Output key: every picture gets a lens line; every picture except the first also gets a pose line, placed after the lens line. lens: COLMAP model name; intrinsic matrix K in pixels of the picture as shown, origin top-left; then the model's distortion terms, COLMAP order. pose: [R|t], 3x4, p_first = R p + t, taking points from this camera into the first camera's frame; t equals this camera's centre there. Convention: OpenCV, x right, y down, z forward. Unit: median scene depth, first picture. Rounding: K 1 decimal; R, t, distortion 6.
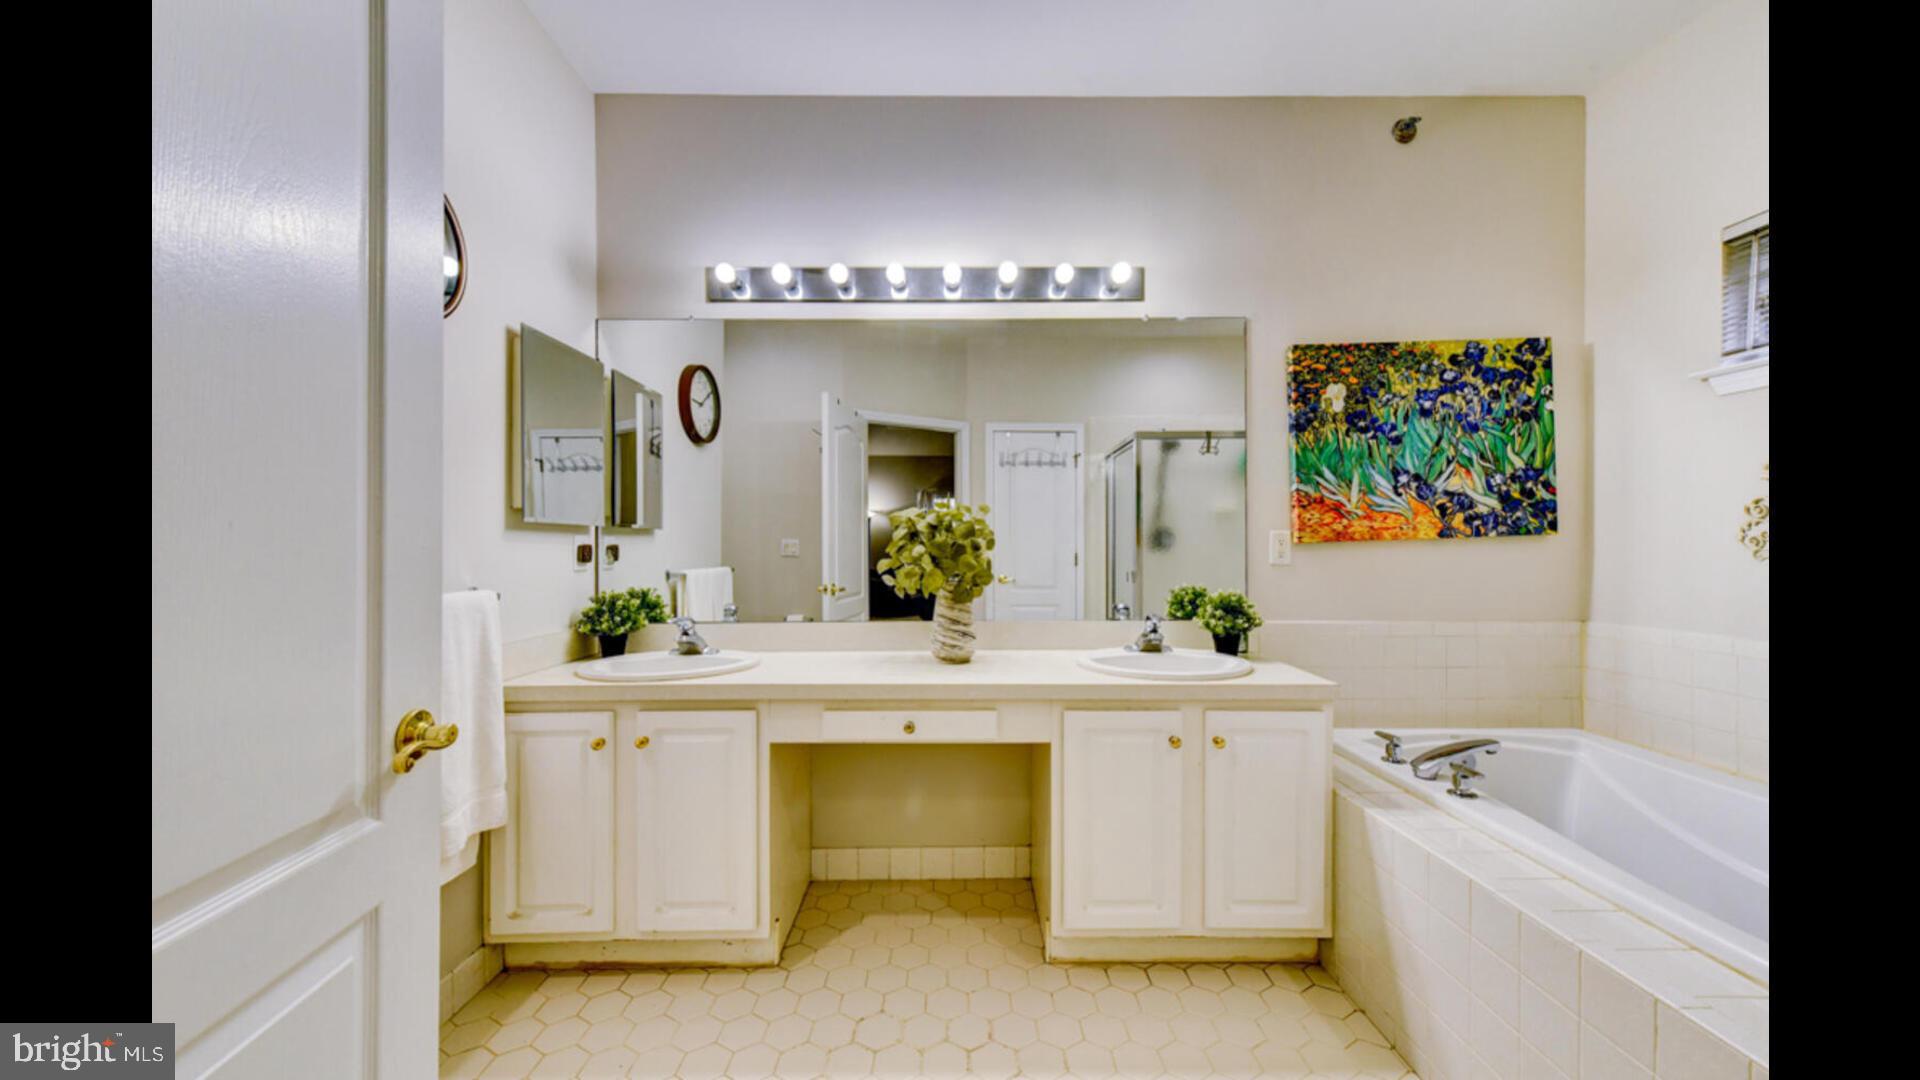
lens RADIAL K [[648.3, 0, 955.7], [0, 648.3, 543.0], [0, 0, 1]] dist [0.001541, 0.000089]
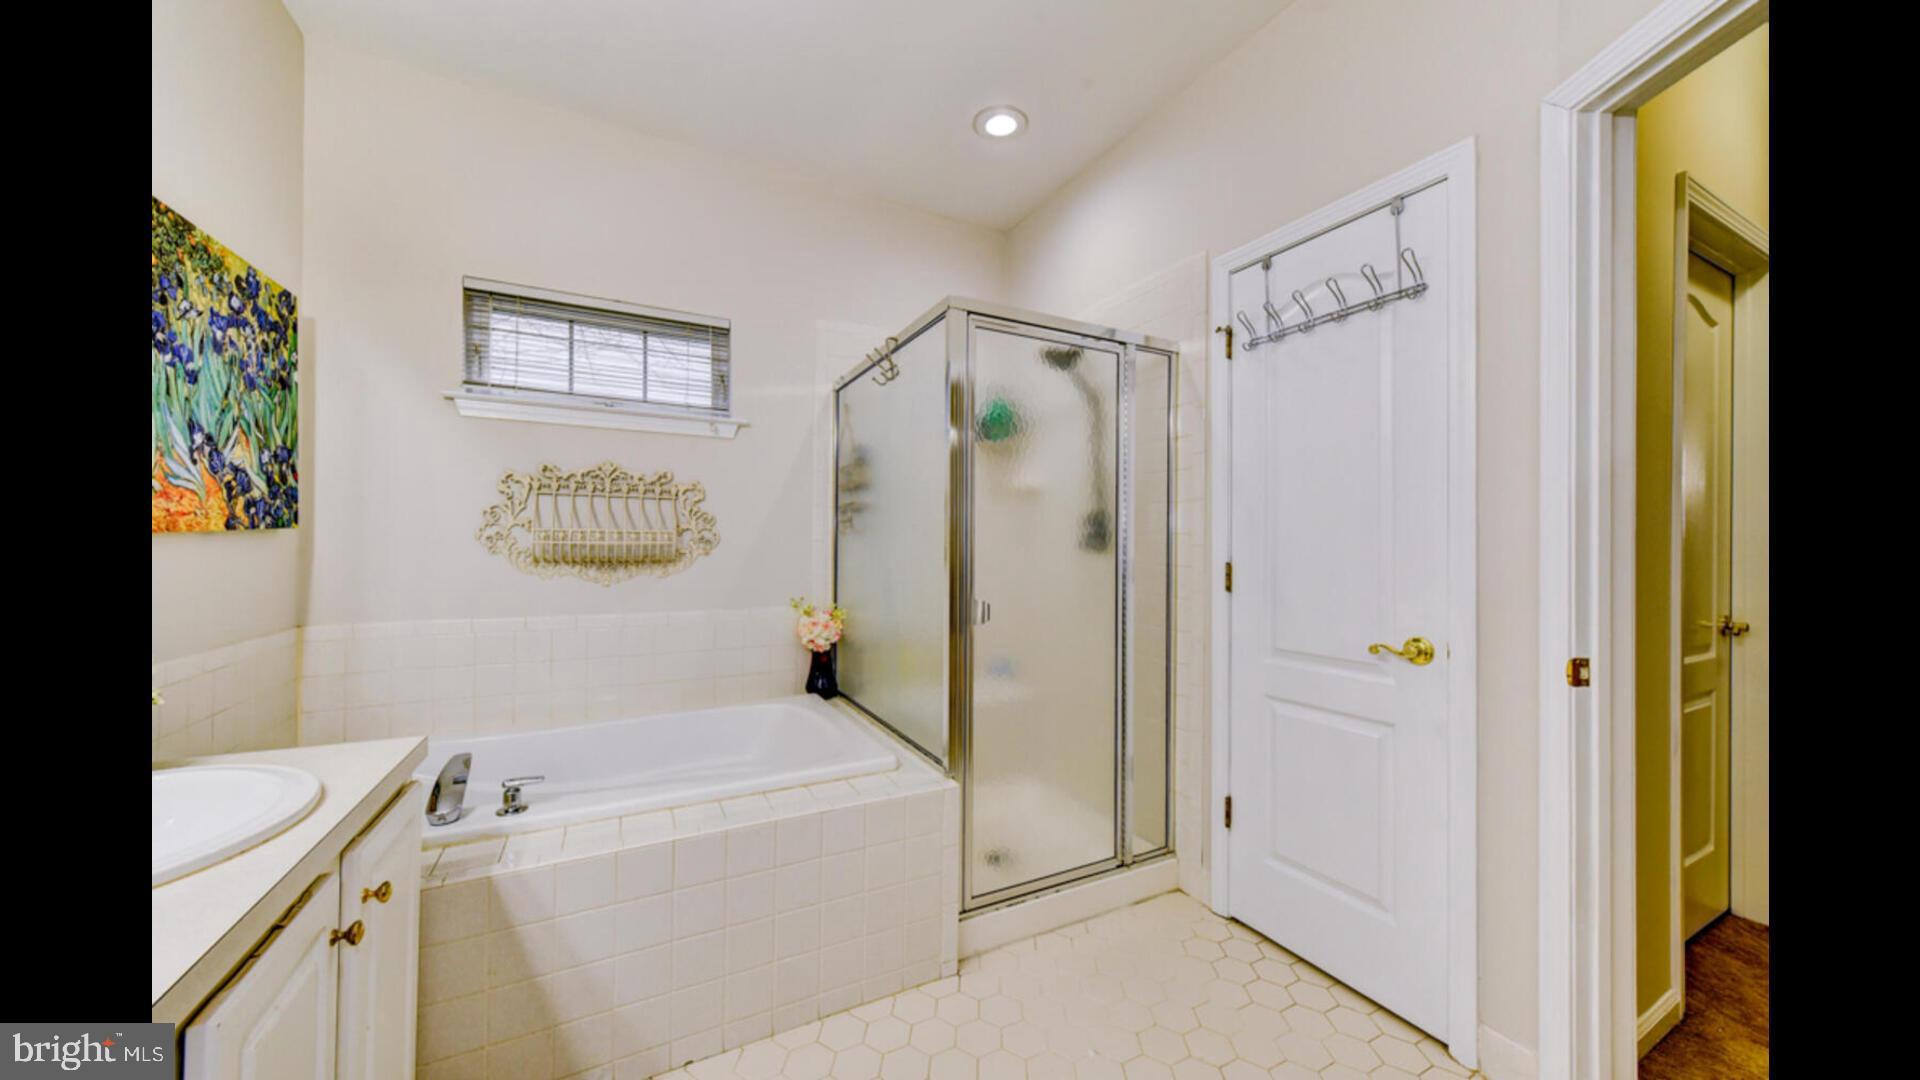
lens RADIAL K [[648.3, 0, 960.5], [0, 648.3, 542.9], [0, 0, 1]] dist [0.001541, 0.000089]
pose [[-0.456438, 0.000866, 0.889755, -0.241509], [-0.008275, 0.999952, -0.005218, 0.003361], [-0.889717, -0.009745, -0.456409, 0.614466]]
